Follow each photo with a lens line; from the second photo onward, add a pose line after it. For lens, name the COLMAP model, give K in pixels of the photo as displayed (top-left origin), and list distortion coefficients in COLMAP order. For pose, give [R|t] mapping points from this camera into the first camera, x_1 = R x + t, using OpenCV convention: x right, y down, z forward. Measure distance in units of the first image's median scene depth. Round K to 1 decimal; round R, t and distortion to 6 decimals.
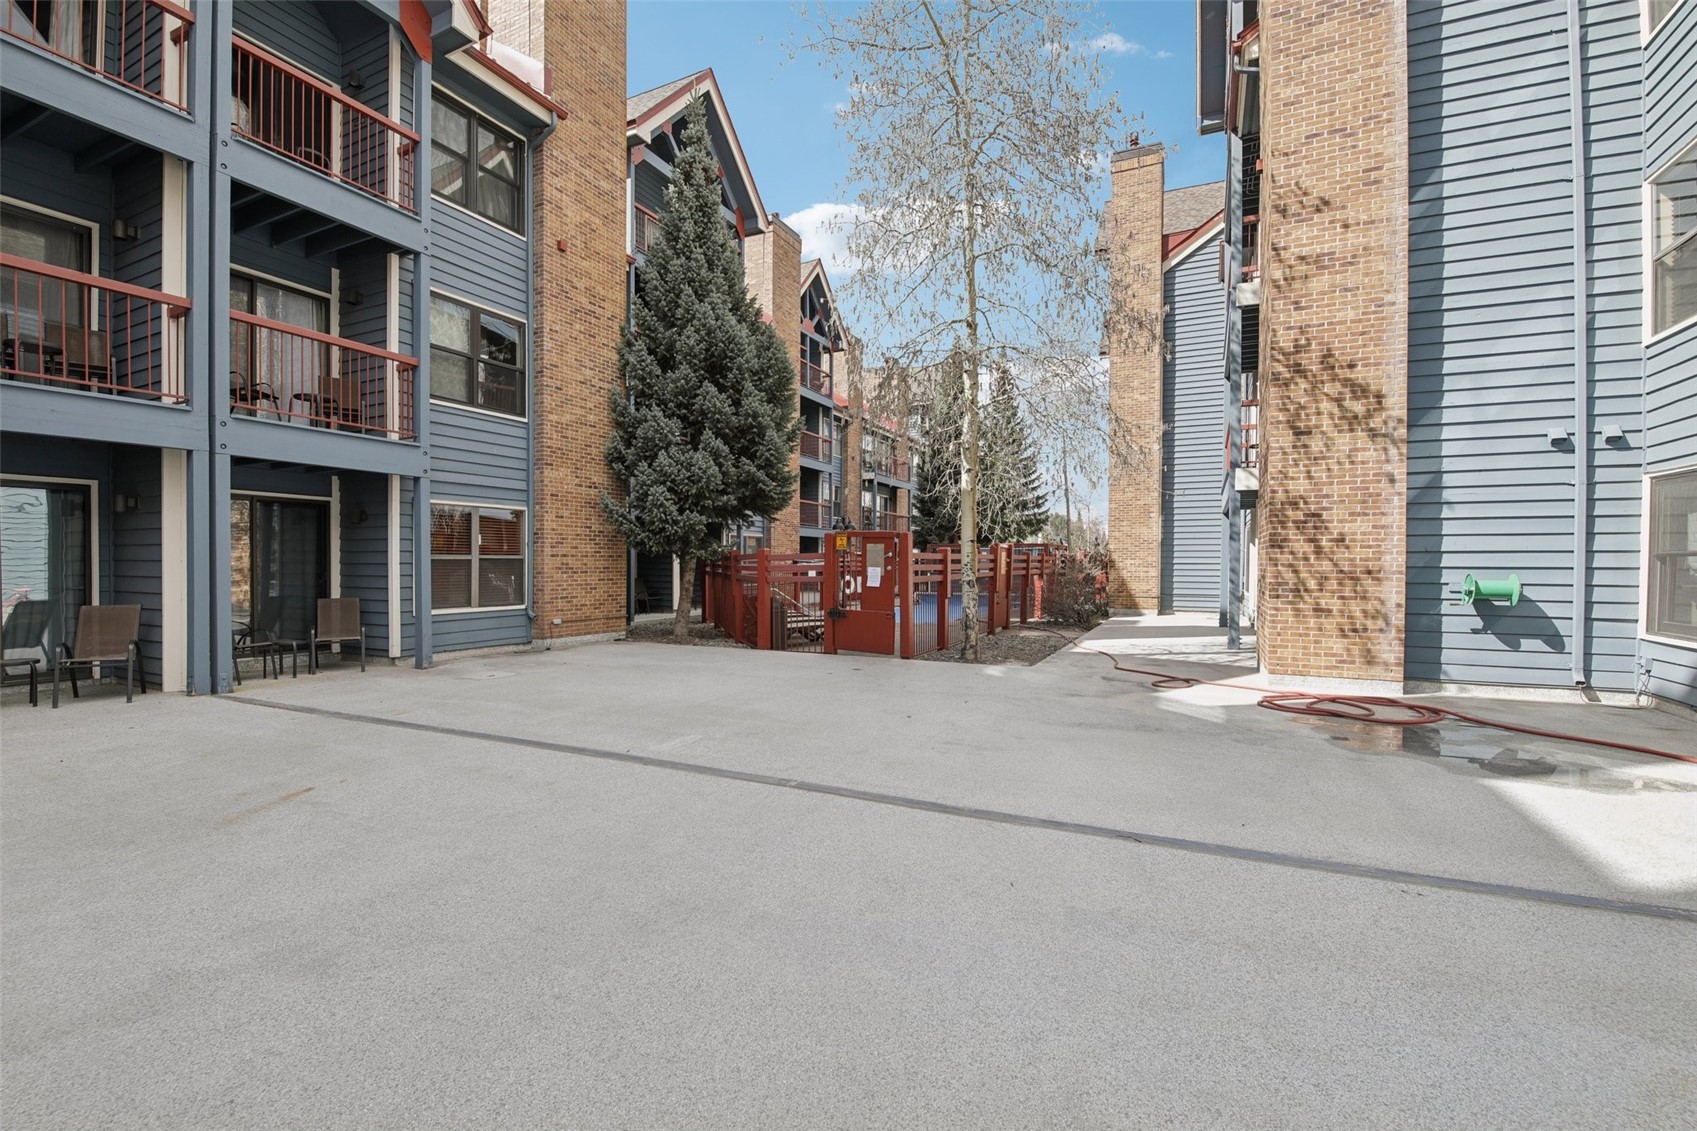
lens RADIAL K [[743.4, 0, 844.6], [0, 743.4, 575.5], [0, 0, 1]] dist [-0.010553, -0.003993]
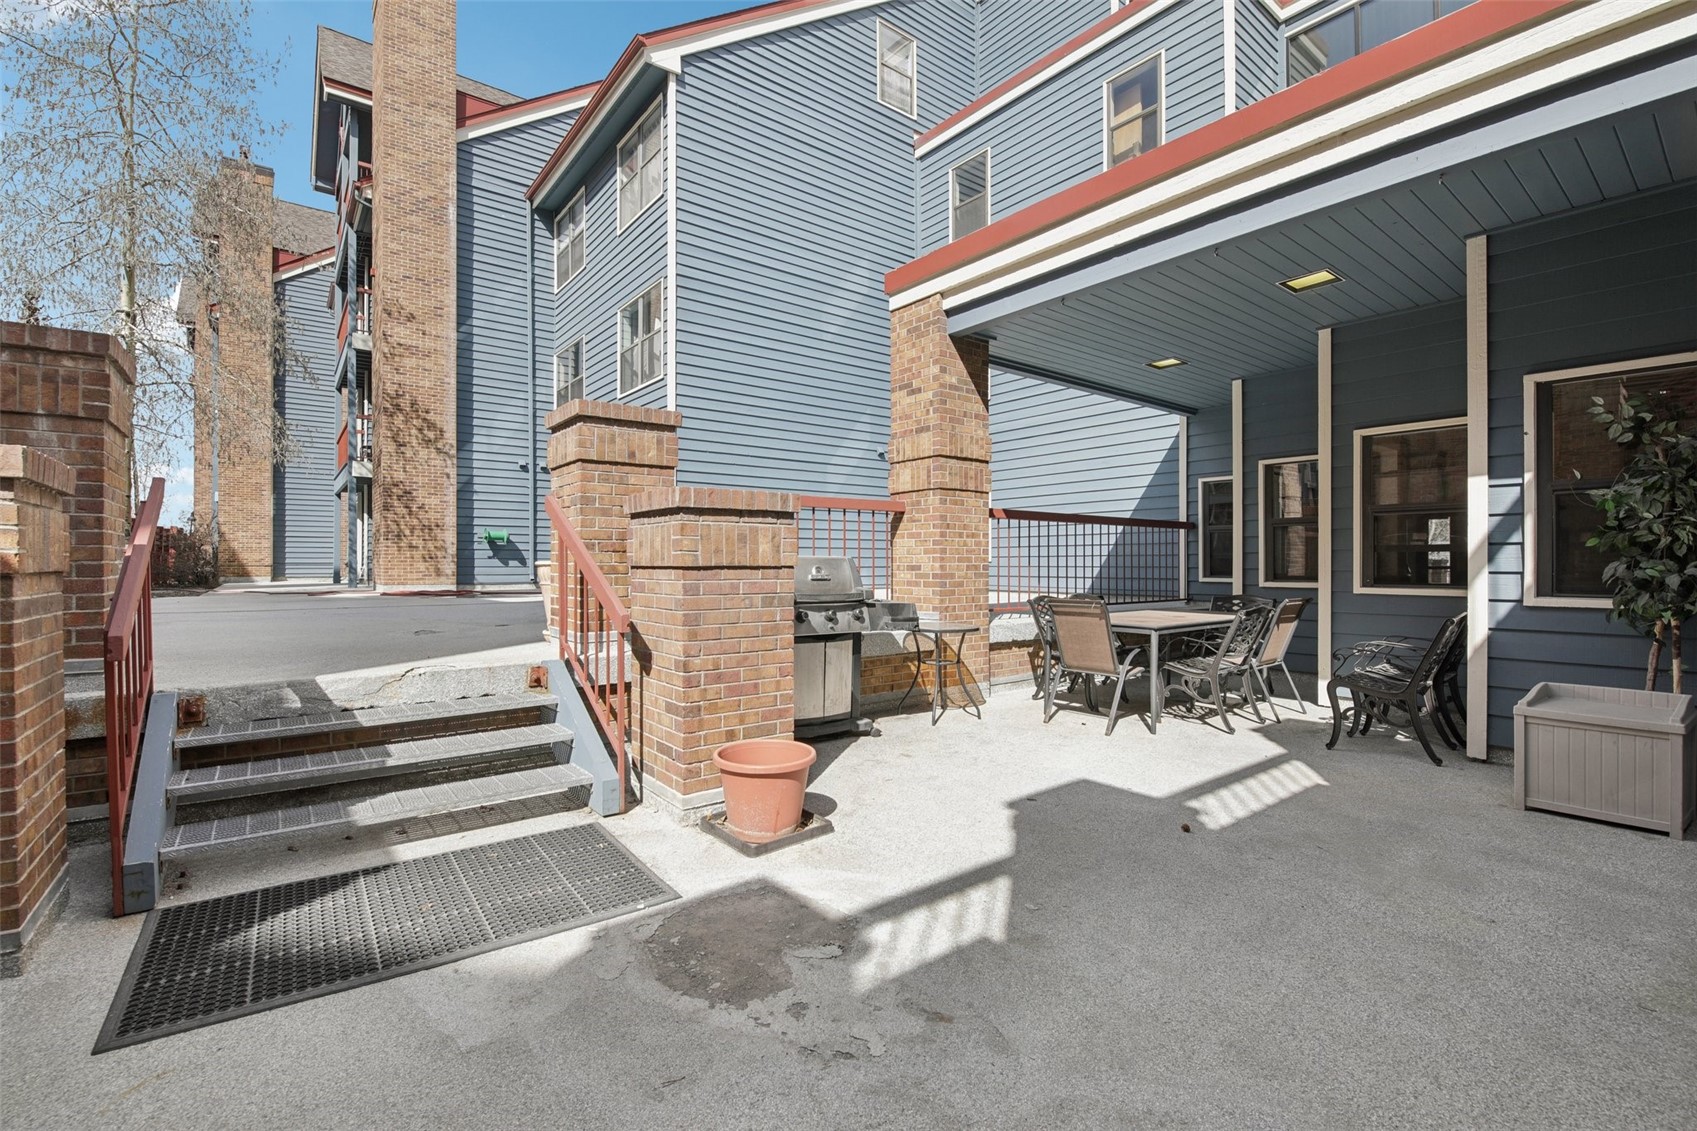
lens RADIAL K [[743.4, 0, 856.0], [0, 743.4, 569.3], [0, 0, 1]] dist [-0.010553, -0.003993]
pose [[0.438665, -0.006059, 0.898630, -0.491823], [0.015137, 0.999885, -0.000648, 0.120807], [-0.898523, 0.013887, 0.438707, -0.744257]]
